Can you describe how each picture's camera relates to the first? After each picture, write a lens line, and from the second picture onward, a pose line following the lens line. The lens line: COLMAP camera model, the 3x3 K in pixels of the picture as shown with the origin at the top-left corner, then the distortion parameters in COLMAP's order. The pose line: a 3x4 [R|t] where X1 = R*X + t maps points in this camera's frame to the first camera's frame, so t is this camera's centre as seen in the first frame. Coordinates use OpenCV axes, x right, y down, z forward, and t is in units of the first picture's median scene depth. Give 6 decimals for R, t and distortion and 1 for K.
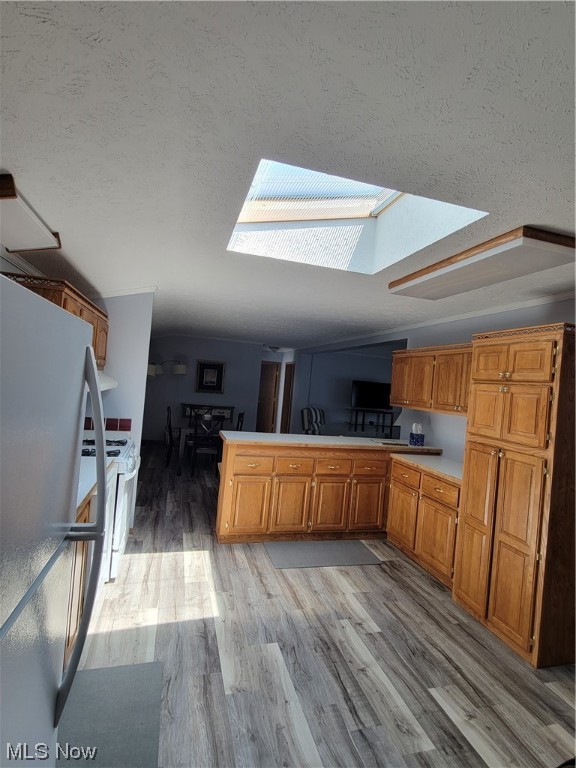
lens RADIAL K [[385.6, 0, 290.4], [0, 385.6, 383.2], [0, 0, 1]] dist [0.019579, 0.001126]
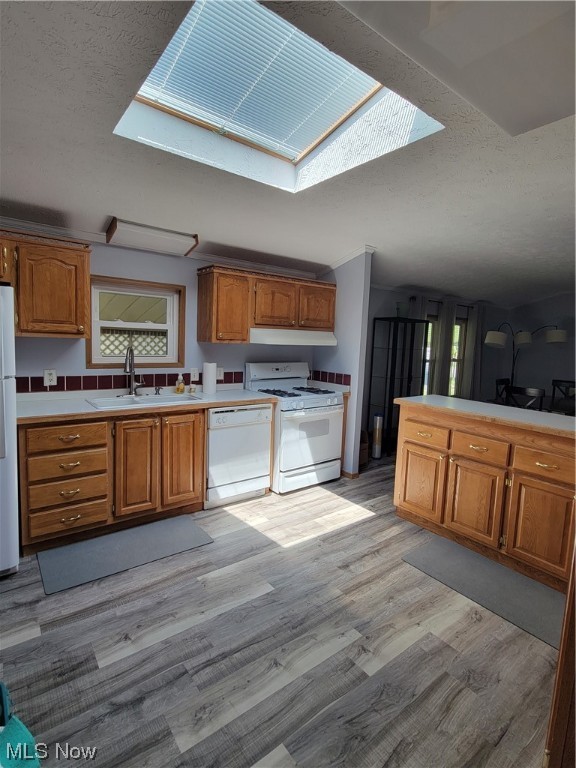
lens RADIAL K [[385.6, 0, 290.4], [0, 385.6, 383.2], [0, 0, 1]] dist [0.019579, 0.001126]
pose [[0.373086, 0.039487, -0.926956, 0.692513], [-0.009746, 0.999206, 0.038641, 0.095573], [0.927746, -0.005382, 0.373175, 0.550490]]
